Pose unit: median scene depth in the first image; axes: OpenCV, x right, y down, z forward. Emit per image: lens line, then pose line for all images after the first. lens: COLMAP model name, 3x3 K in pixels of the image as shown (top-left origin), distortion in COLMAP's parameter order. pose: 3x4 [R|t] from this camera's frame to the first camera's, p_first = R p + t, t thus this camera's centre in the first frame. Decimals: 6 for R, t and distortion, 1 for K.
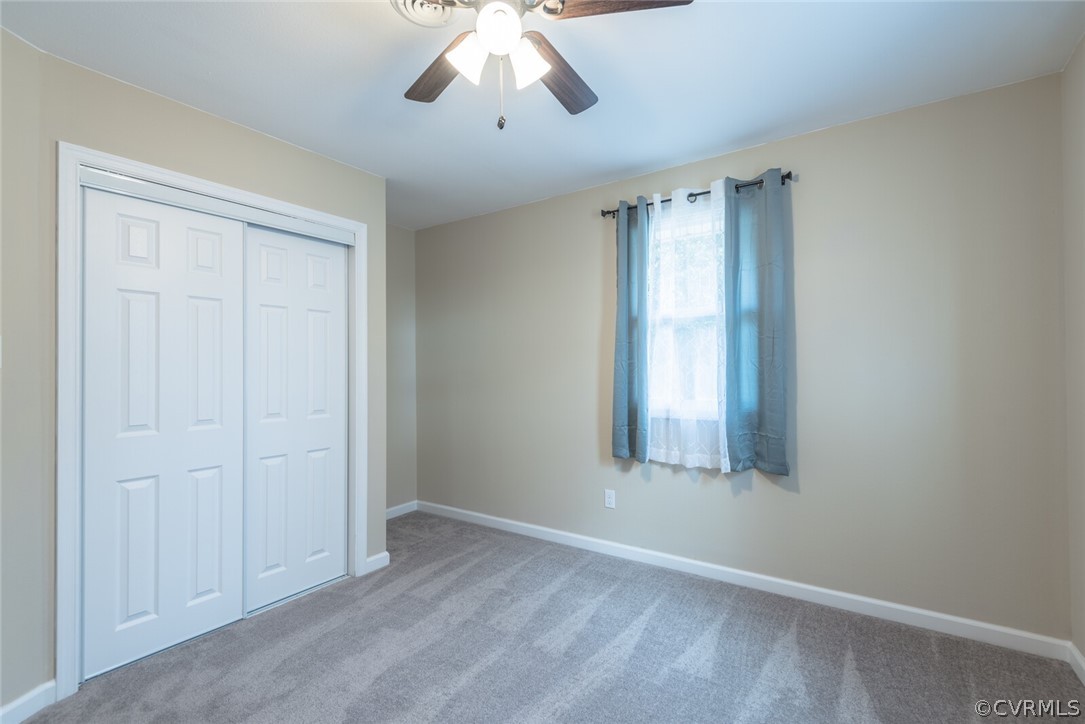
lens RADIAL K [[498.1, 0, 542.5], [0, 498.1, 362.0], [0, 0, 1]] dist [0.002190, -0.000042]
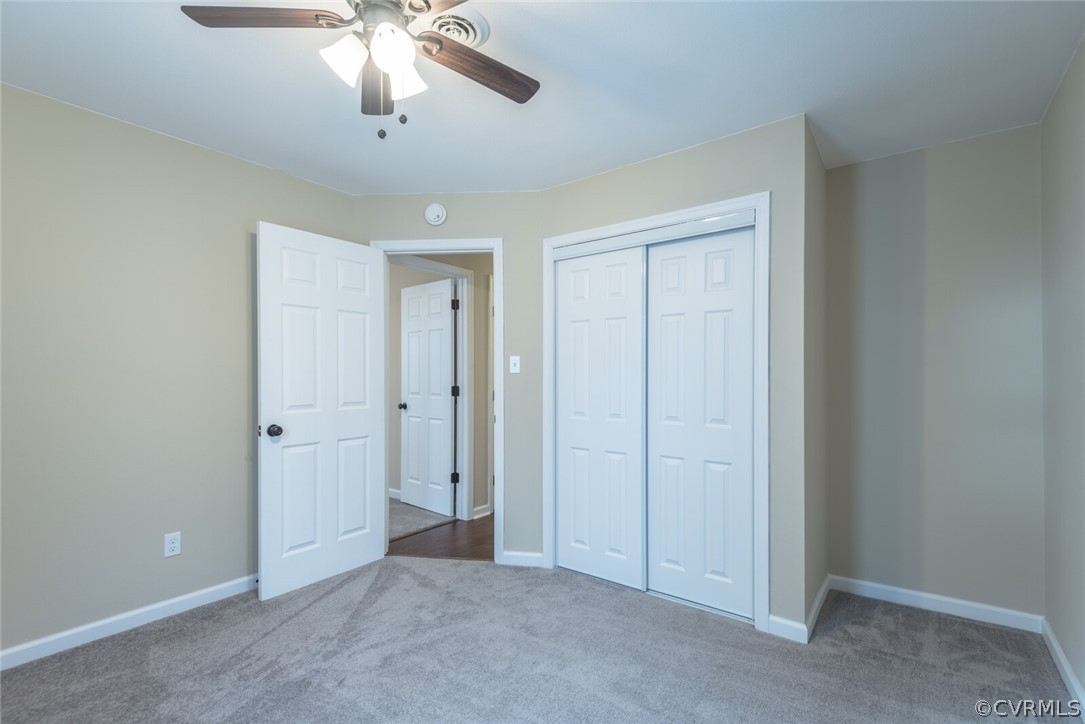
lens RADIAL K [[489.9, 0, 543.9], [0, 489.9, 368.1], [0, 0, 1]] dist [0.002145, 0.000075]
pose [[-0.049729, -0.004123, -0.998754, 0.505958], [0.011215, 0.999926, -0.004686, 0.003206], [0.998700, -0.011434, -0.049679, 0.780723]]
